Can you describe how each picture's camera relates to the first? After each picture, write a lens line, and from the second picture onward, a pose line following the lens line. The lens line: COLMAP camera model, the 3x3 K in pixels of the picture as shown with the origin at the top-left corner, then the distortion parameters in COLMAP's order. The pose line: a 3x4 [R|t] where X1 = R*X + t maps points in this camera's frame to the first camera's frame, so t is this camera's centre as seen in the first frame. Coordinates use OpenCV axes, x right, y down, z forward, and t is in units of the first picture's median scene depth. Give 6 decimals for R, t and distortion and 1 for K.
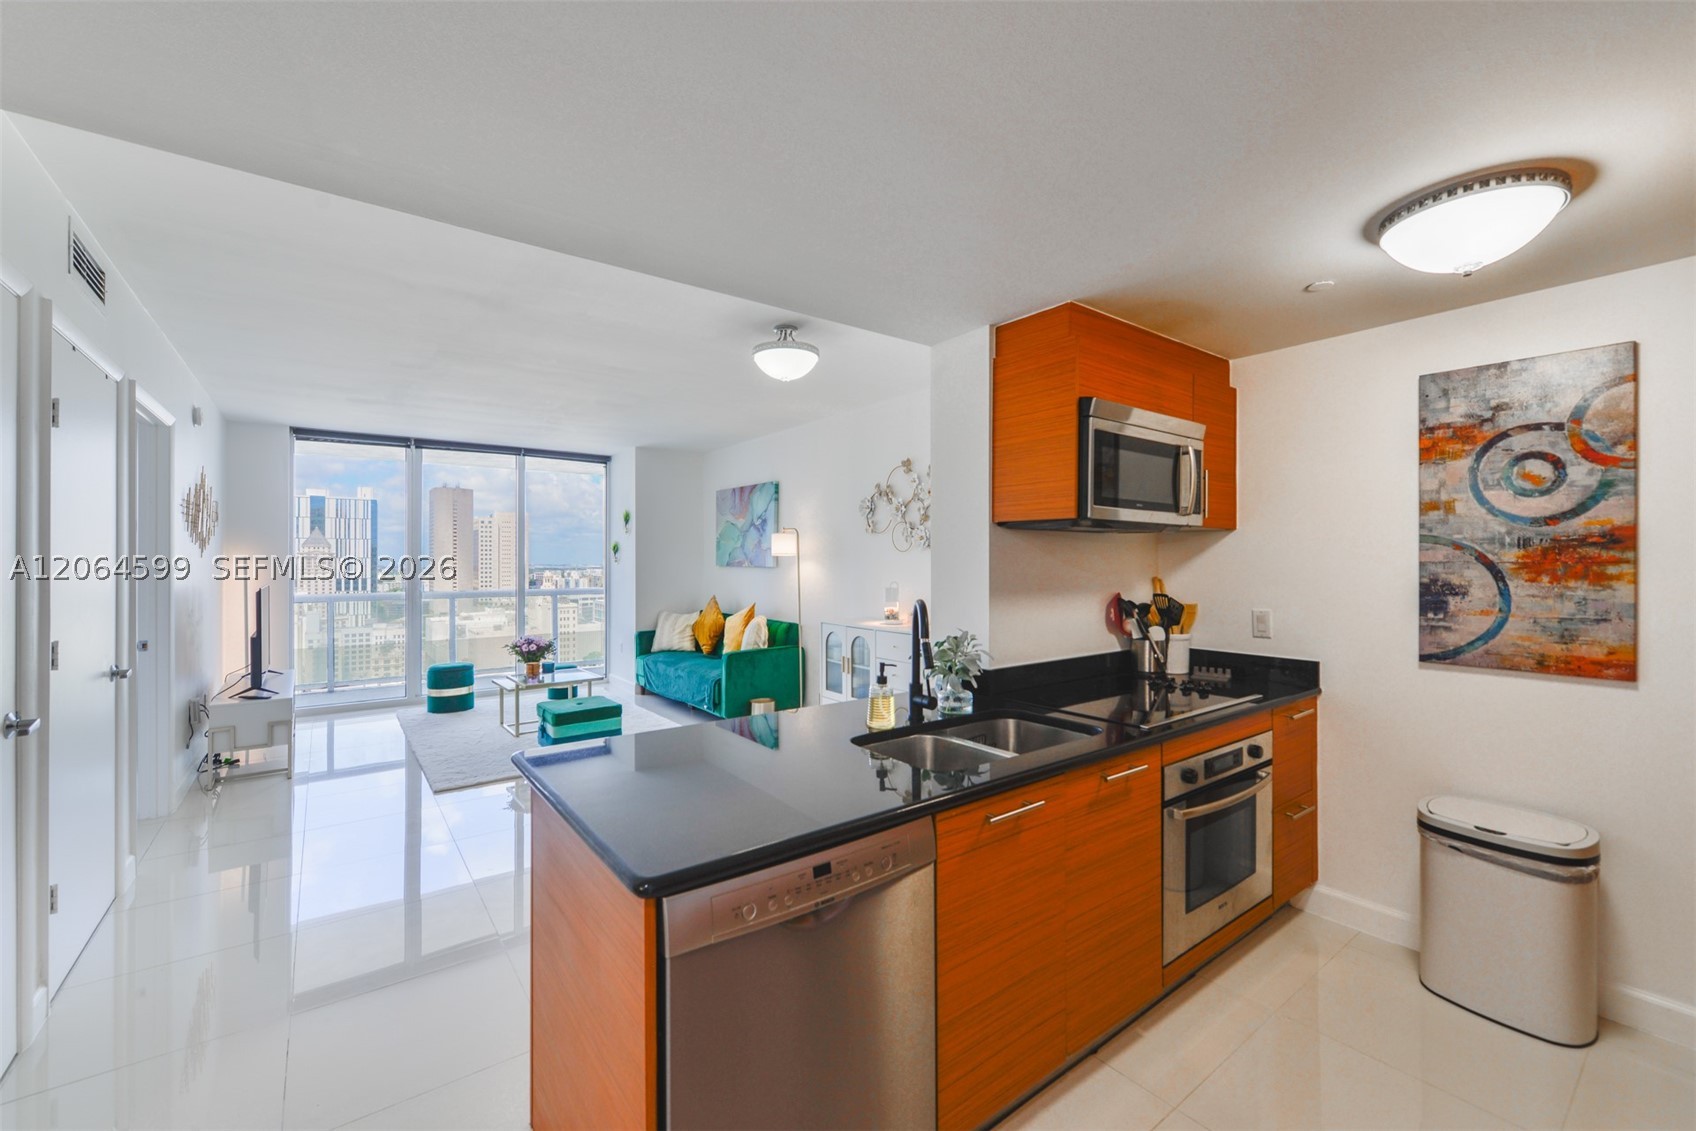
lens RADIAL K [[684.3, 0, 840.9], [0, 684.3, 559.3], [0, 0, 1]] dist [0.006232, -0.005082]
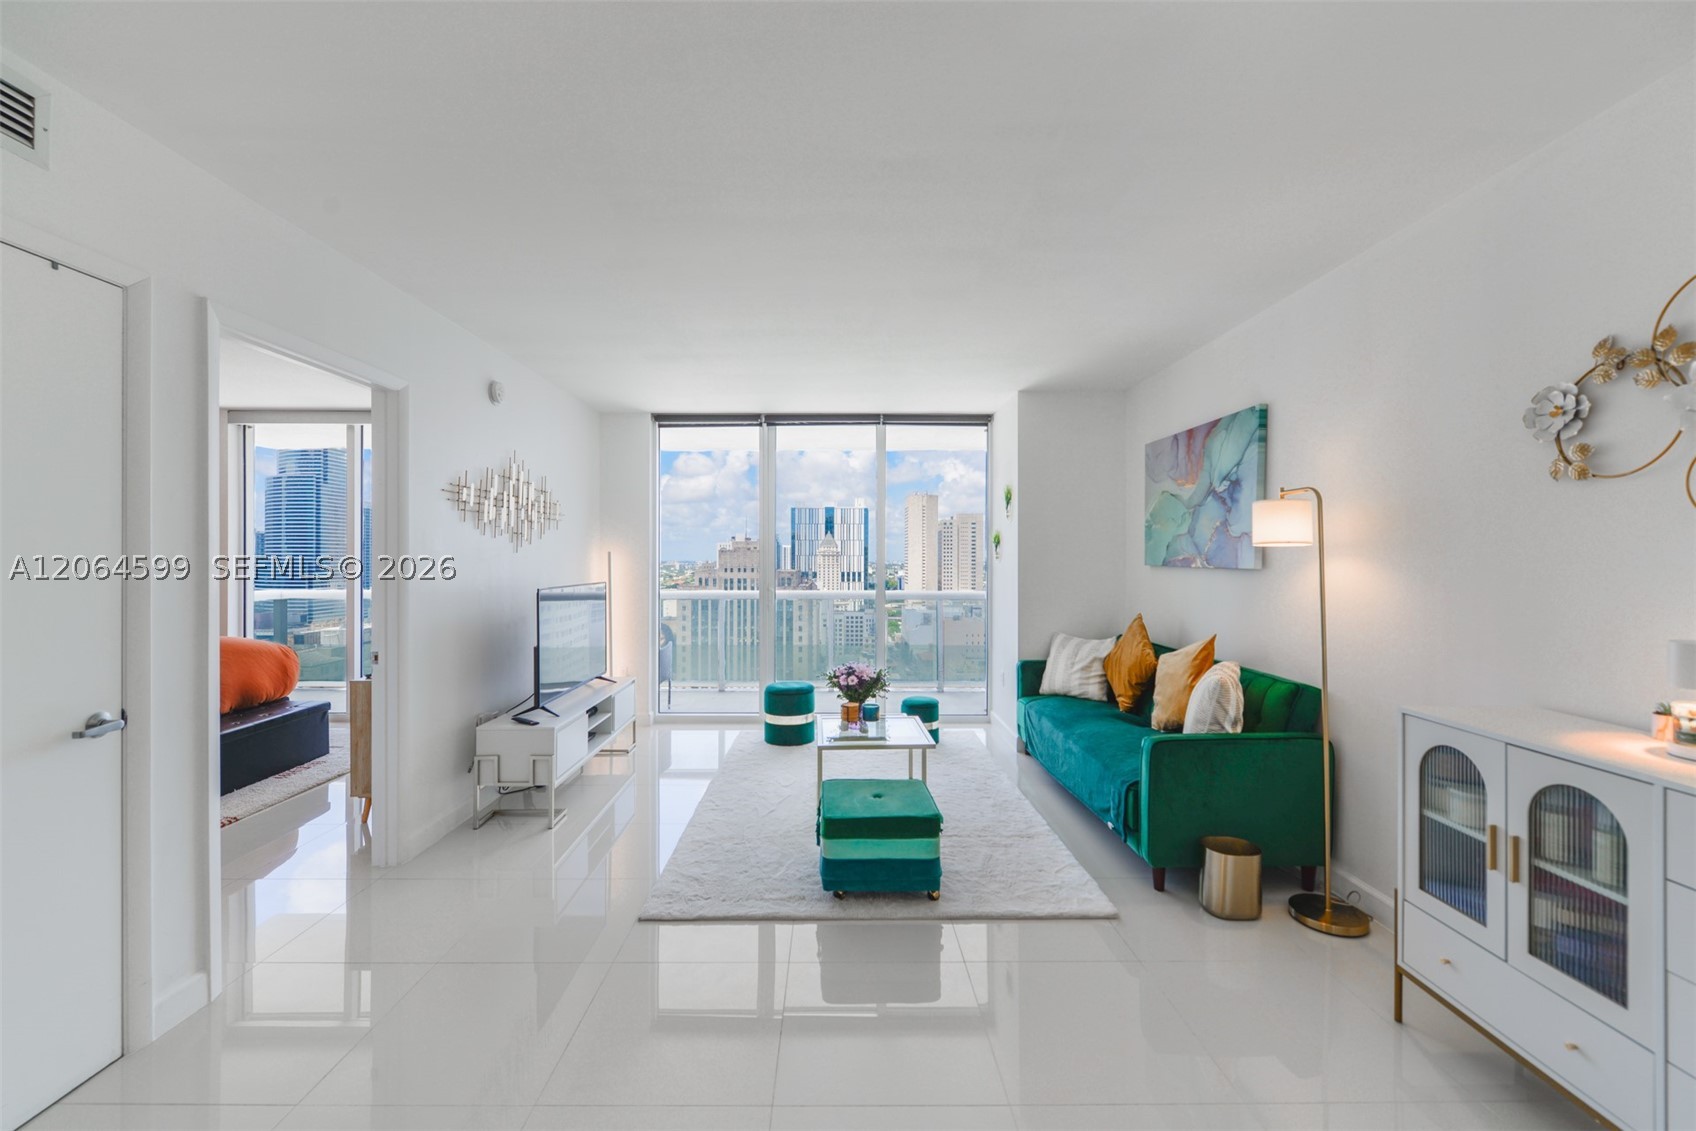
lens RADIAL K [[674.9, 0, 839.2], [0, 674.9, 559.8], [0, 0, 1]] dist [0.001797, -0.000386]
pose [[0.802286, 0.002696, -0.596934, -0.084185], [0.000121, 0.999989, 0.004679, 0.003227], [0.596940, -0.003827, 0.802277, 0.731037]]
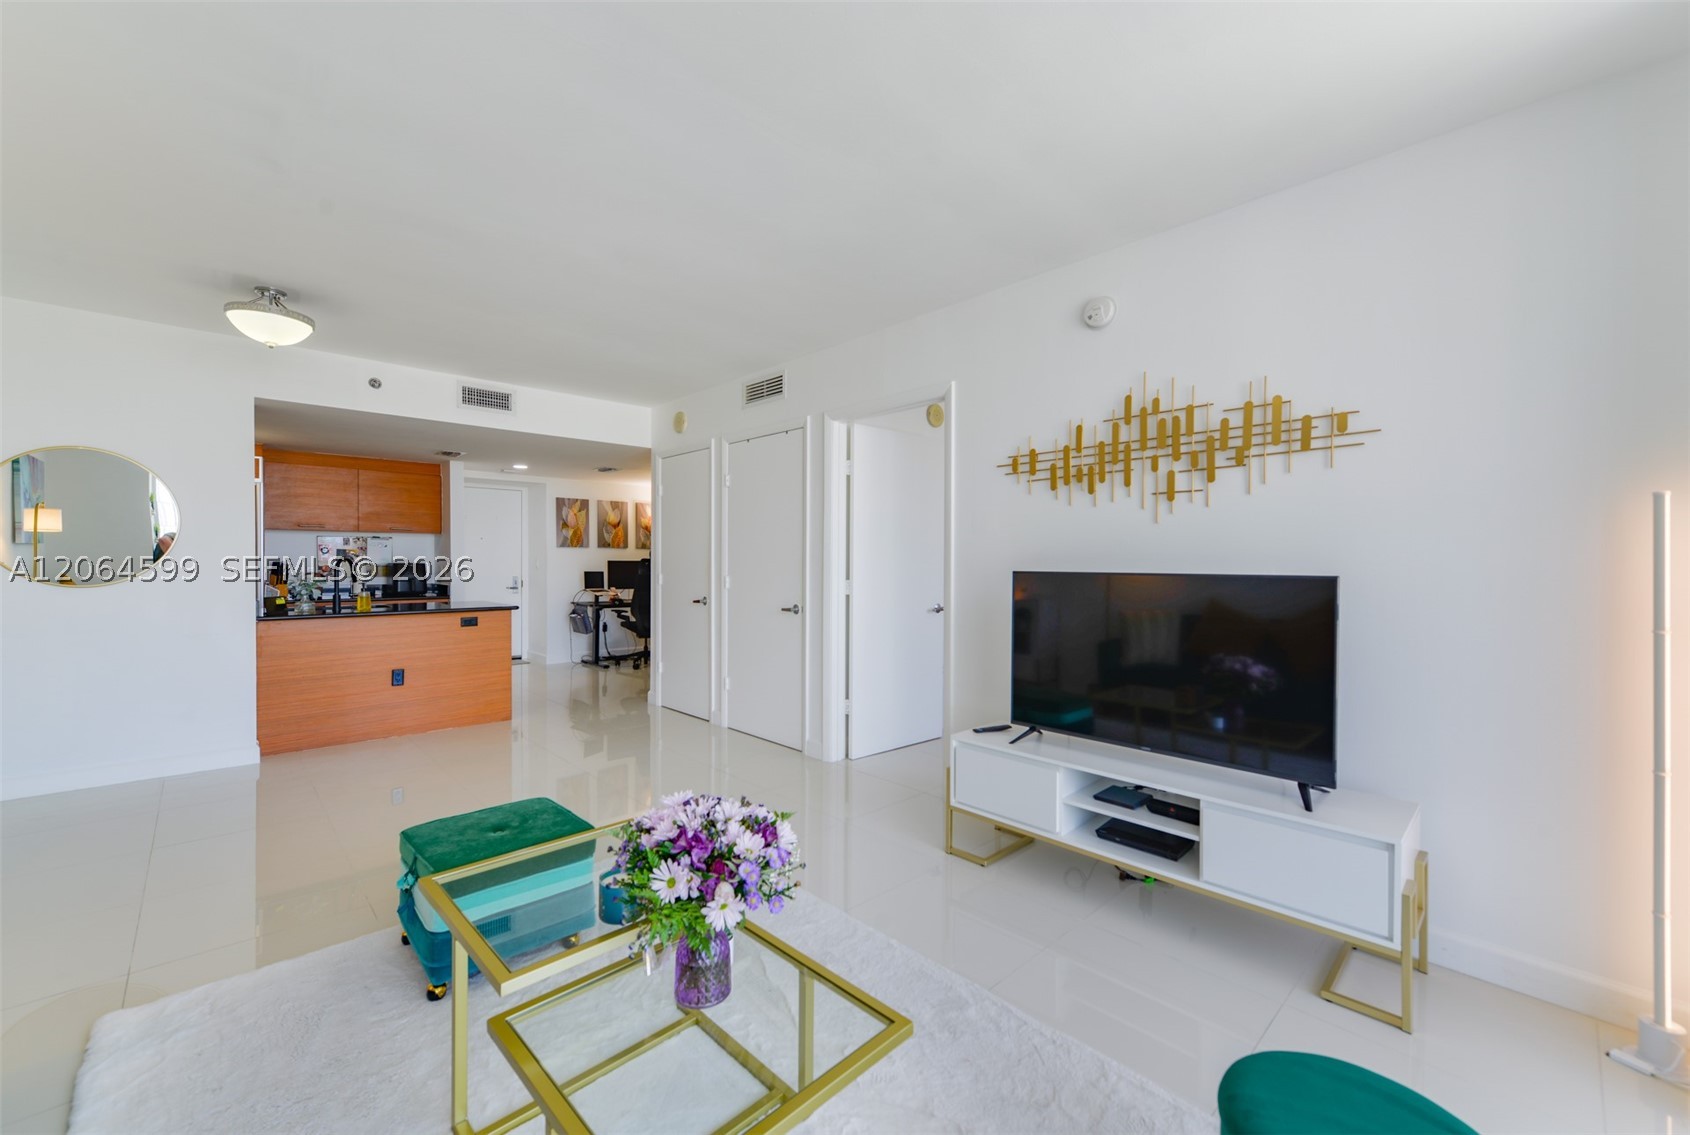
lens RADIAL K [[672.0, 0, 839.0], [0, 672.0, 569.5], [0, 0, 1]] dist [0.002200, -0.003657]
pose [[-0.993590, 0.000580, -0.113046, -0.793975], [-0.000520, 0.999953, 0.009700, 0.047929], [0.113047, 0.009696, -0.993542, 2.110071]]
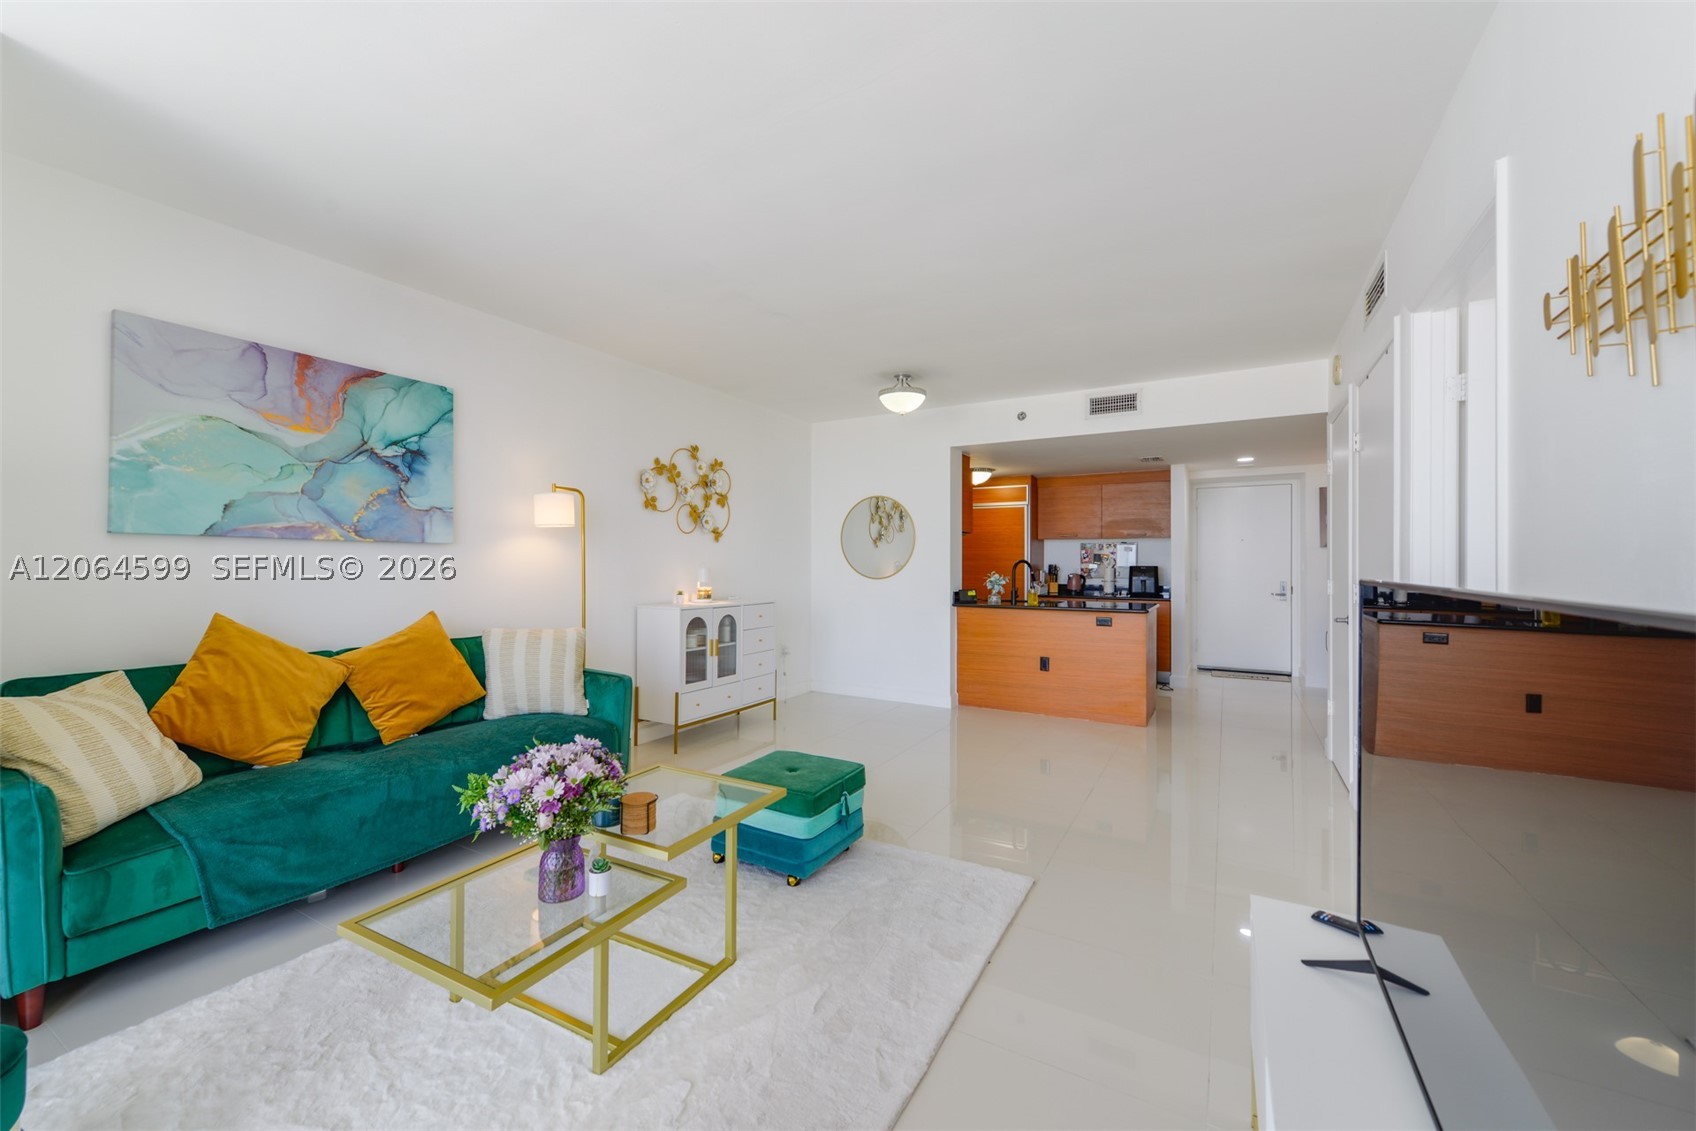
lens RADIAL K [[666.3, 0, 839.0], [0, 666.3, 562.3], [0, 0, 1]] dist [0.000823, -0.000074]
pose [[-0.389572, 0.002434, 0.920993, -1.322936], [-0.004258, 0.999981, -0.004444, 0.050893], [-0.920986, -0.005653, -0.389554, 1.701190]]
